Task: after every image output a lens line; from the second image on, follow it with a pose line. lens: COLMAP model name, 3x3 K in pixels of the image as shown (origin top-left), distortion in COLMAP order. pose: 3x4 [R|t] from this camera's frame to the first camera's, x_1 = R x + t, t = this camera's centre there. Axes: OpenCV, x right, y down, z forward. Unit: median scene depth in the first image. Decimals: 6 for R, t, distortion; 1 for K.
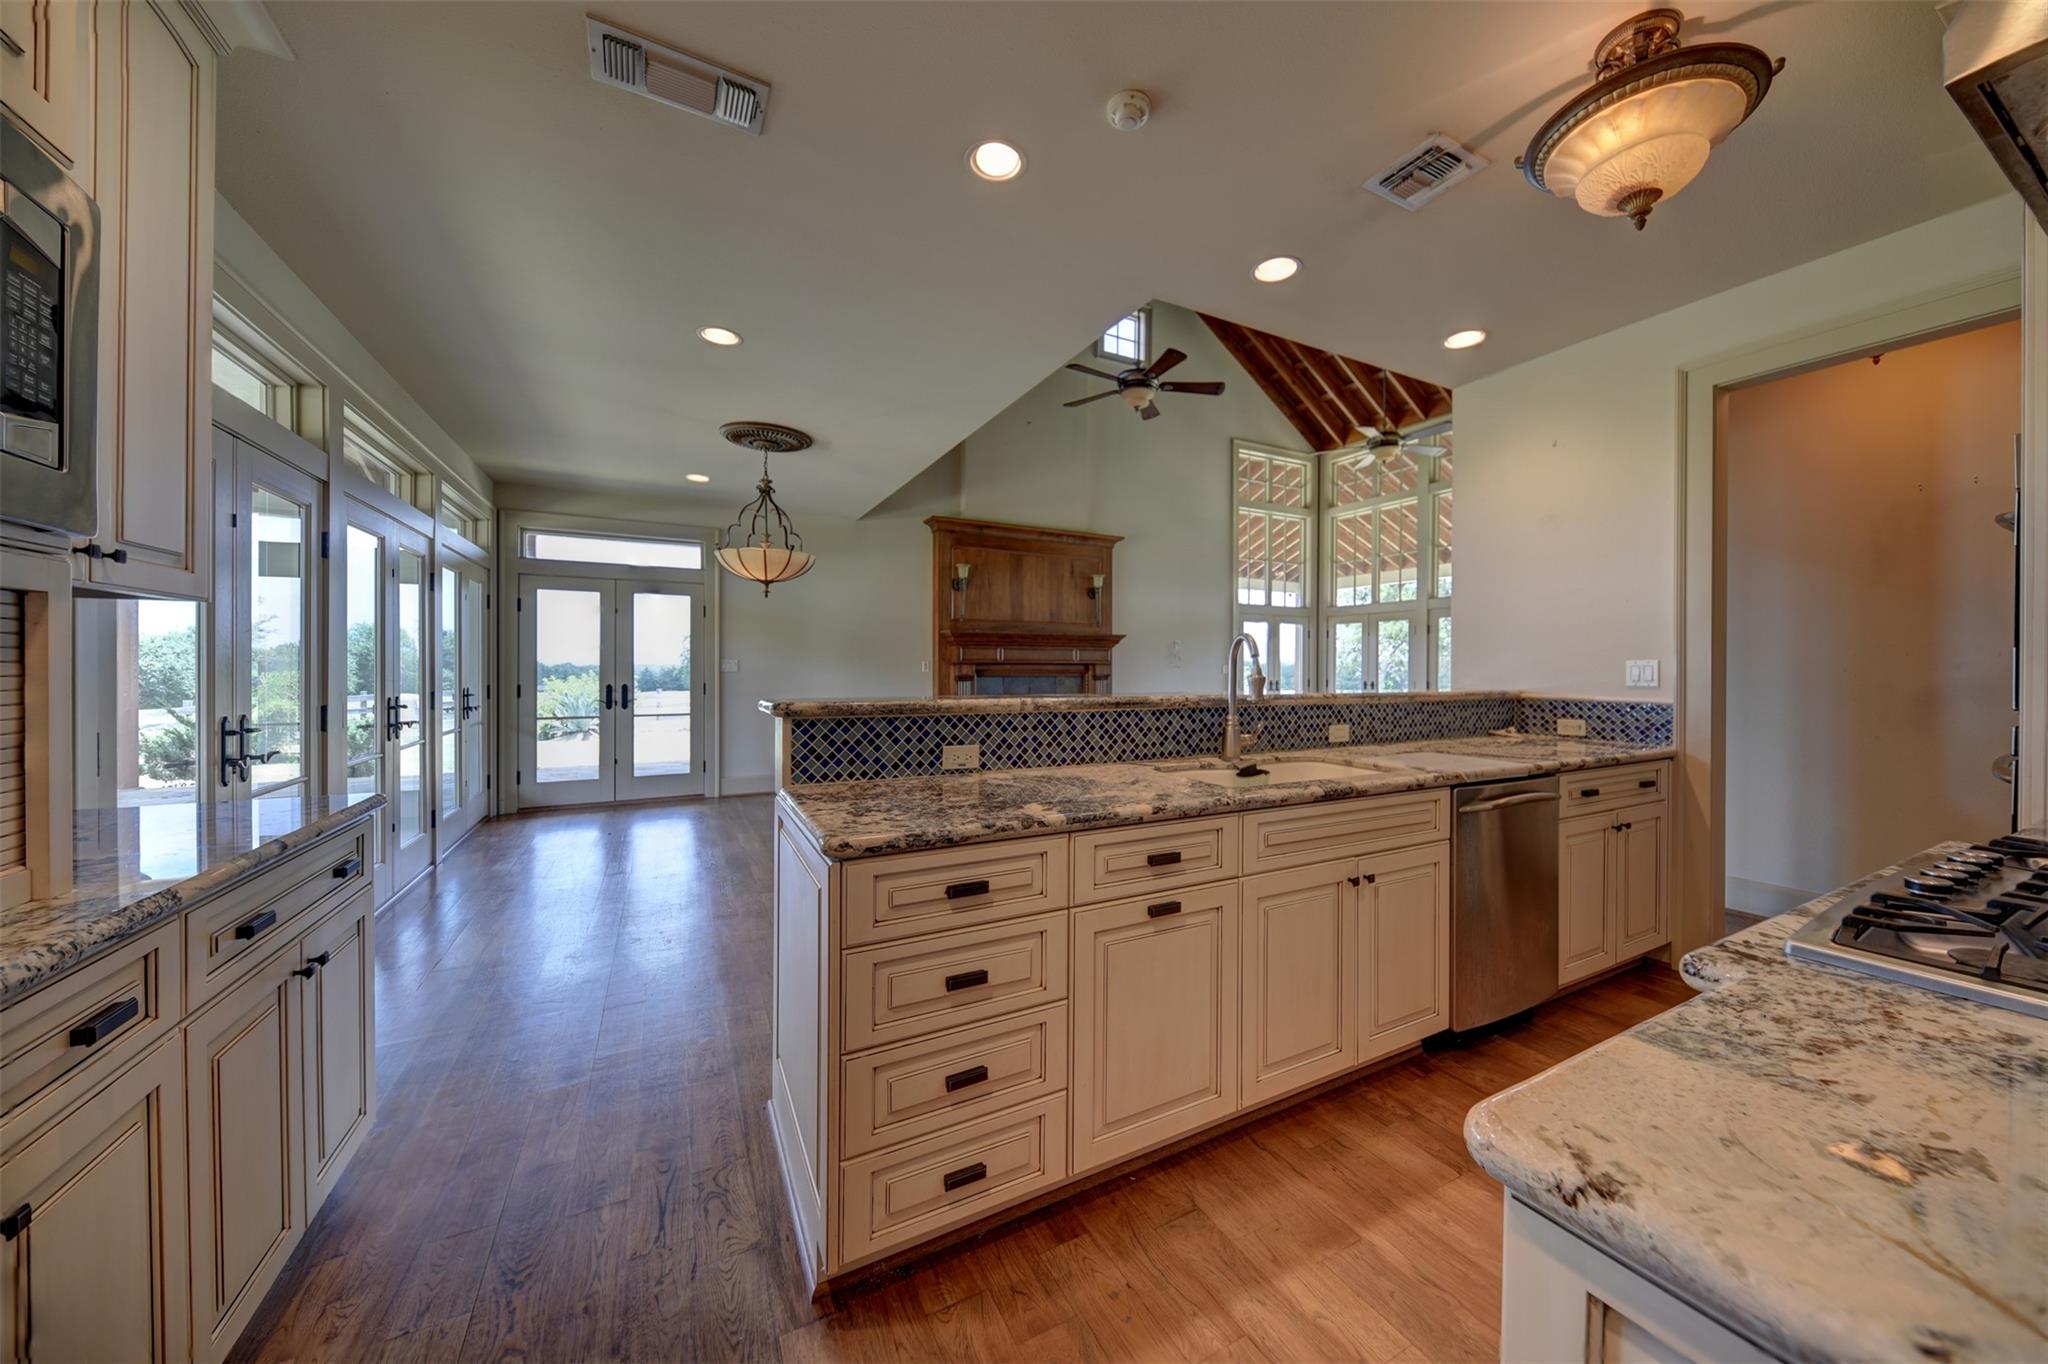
lens RADIAL K [[702.5, 0, 1061.8], [0, 702.5, 671.7], [0, 0, 1]] dist [-0.000152, -0.001650]
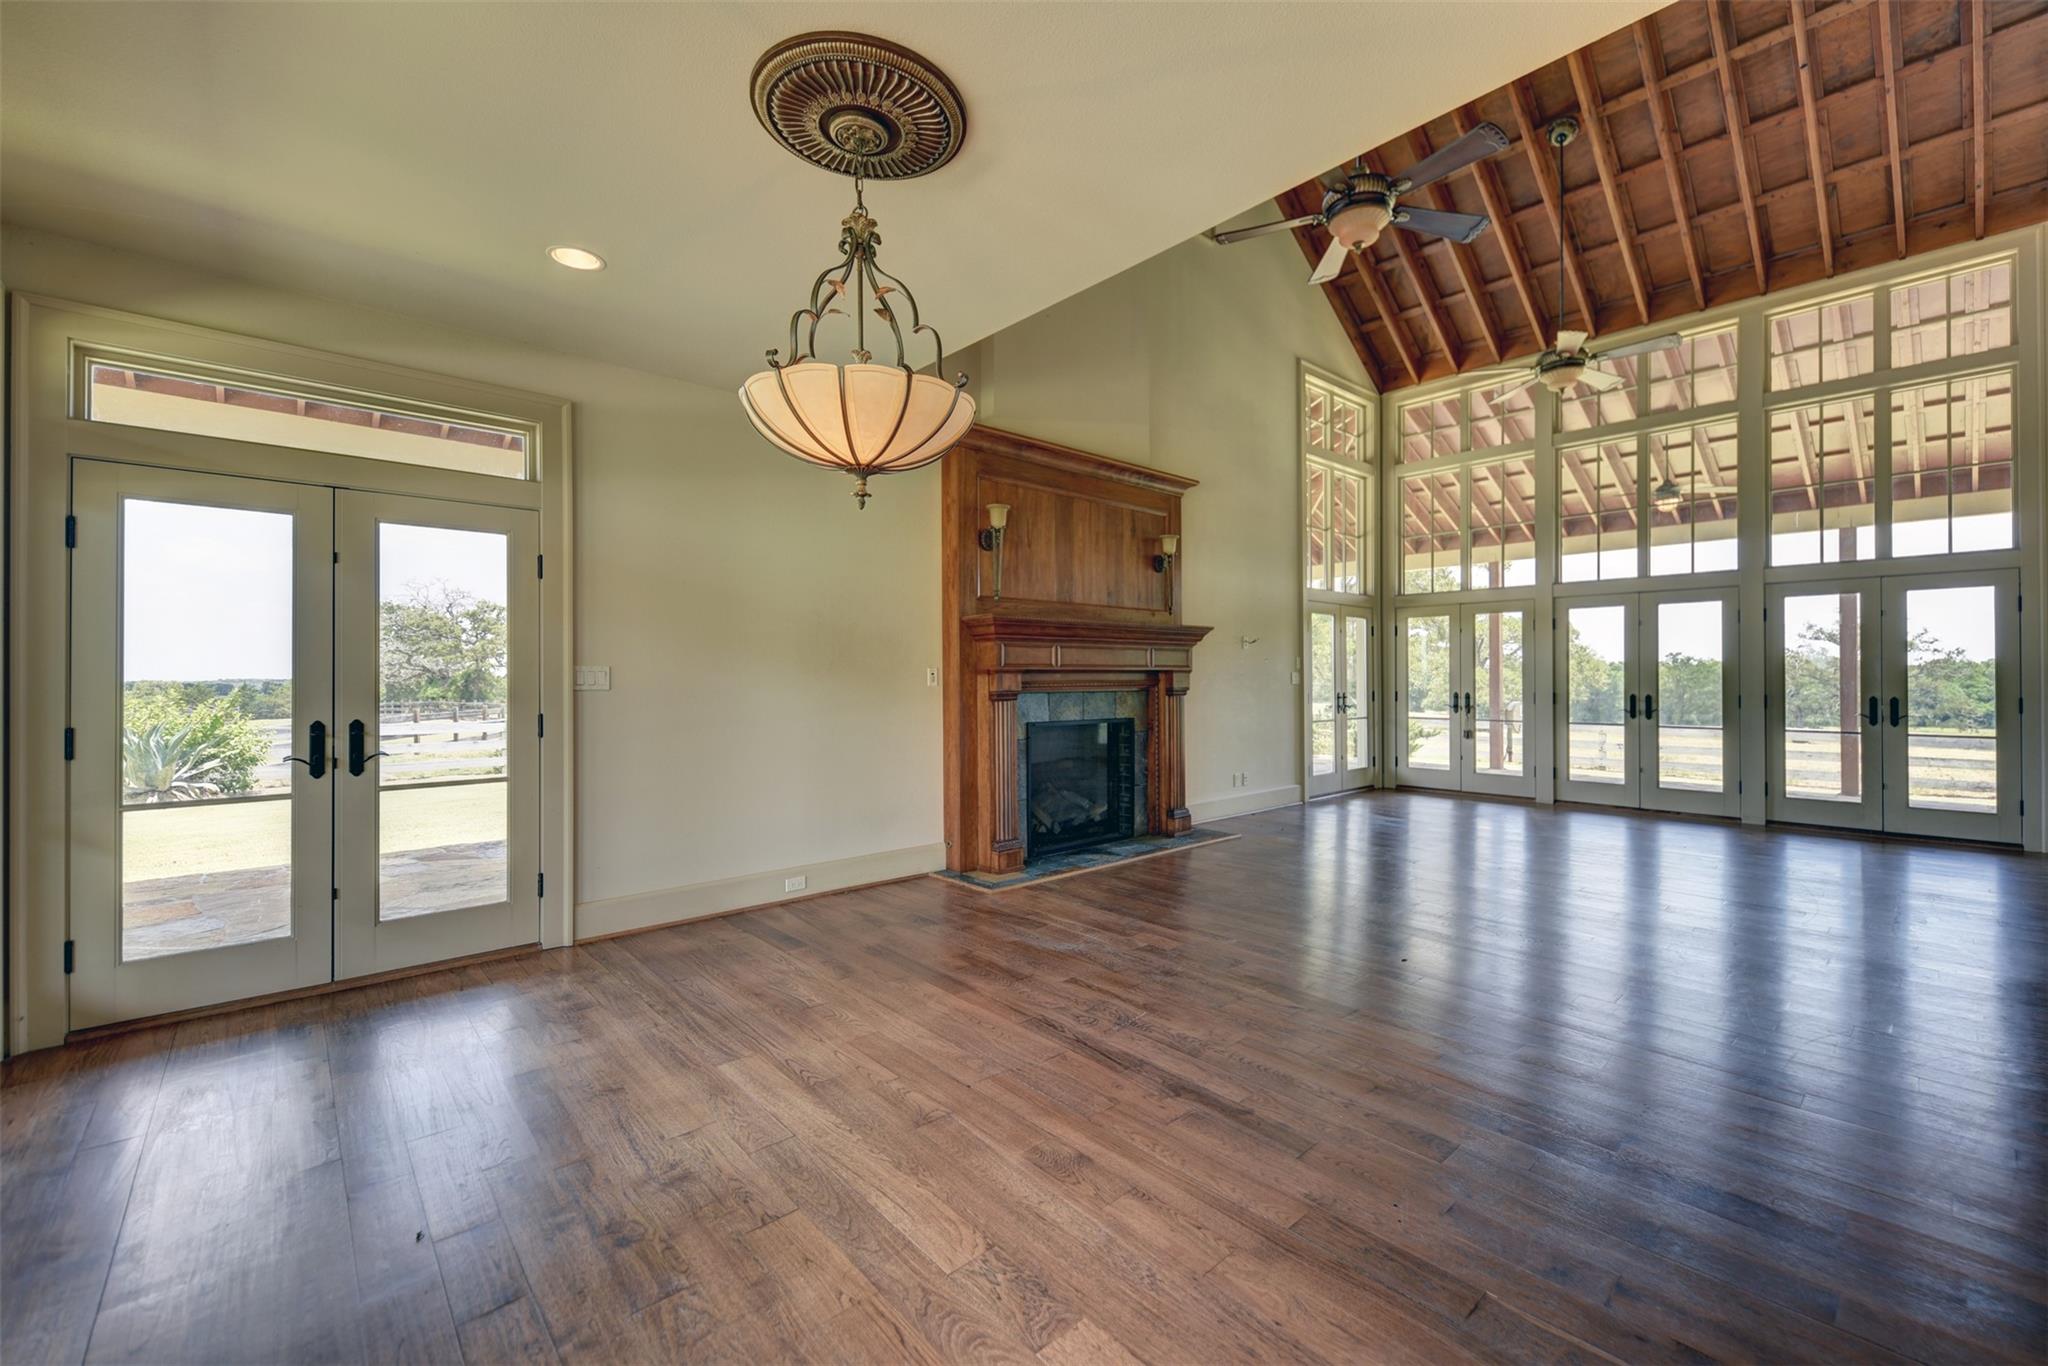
lens RADIAL K [[818.5, 0, 1051.8], [0, 818.5, 674.6], [0, 0, 1]] dist [-0.001616, -0.000579]
pose [[0.971437, -0.007290, 0.237185, -0.365315], [0.009923, 0.999902, -0.009909, -0.002562], [-0.237089, 0.011979, 0.971414, 0.444511]]
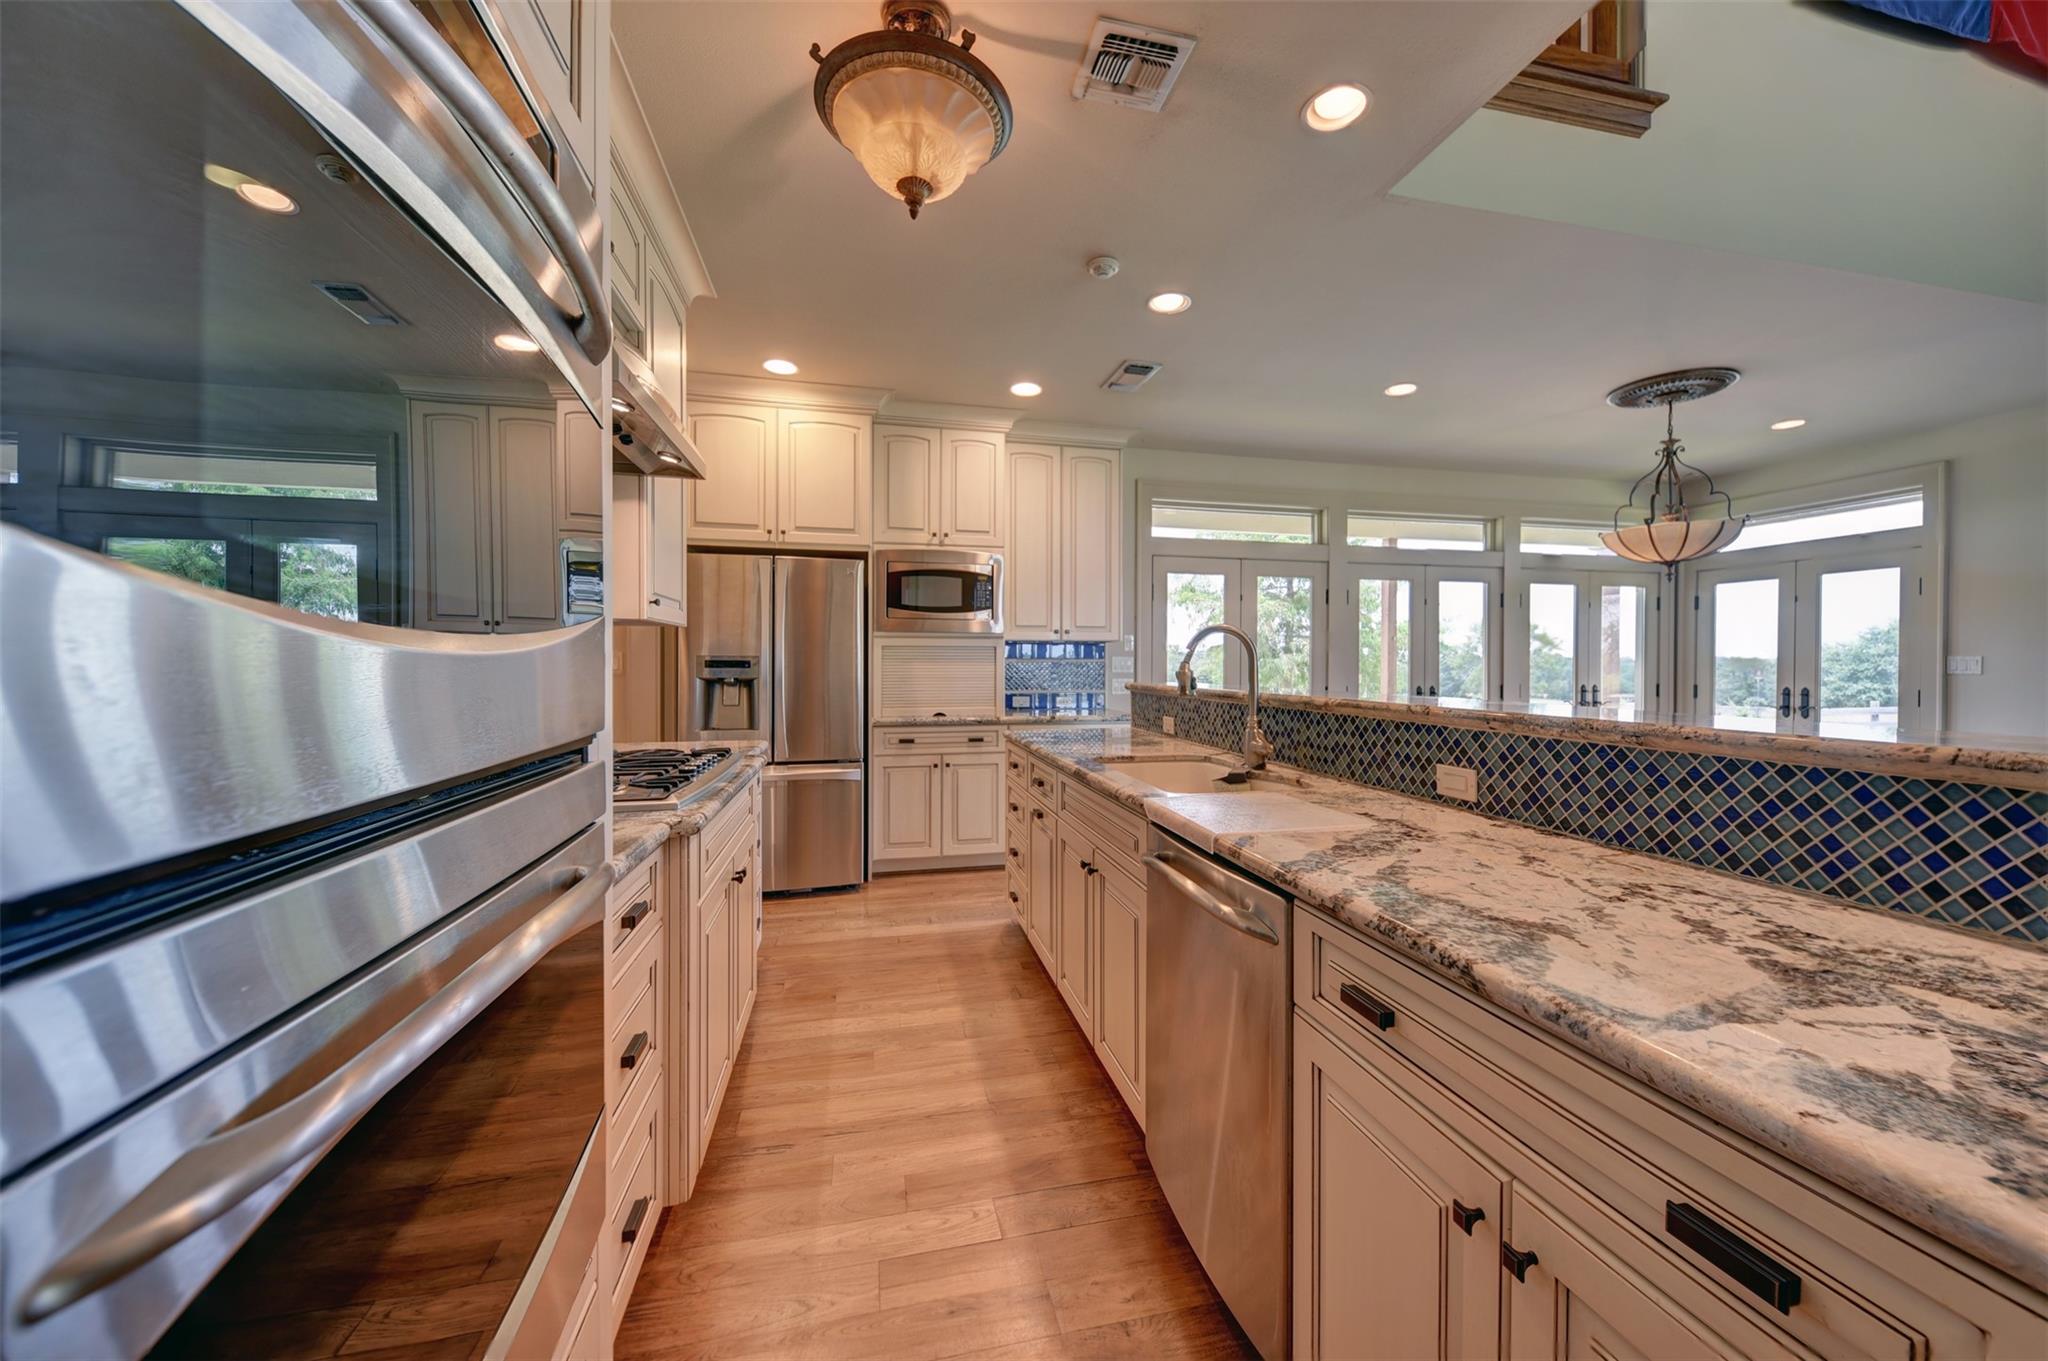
lens RADIAL K [[750.3, 0, 1032.4], [0, 750.3, 671.5], [0, 0, 1]] dist [0.000703, 0.000129]
pose [[-0.284464, 0.004293, -0.958677, 0.553540], [-0.008820, 0.999936, 0.007095, 0.000913], [0.958646, 0.010474, -0.284408, 0.454465]]
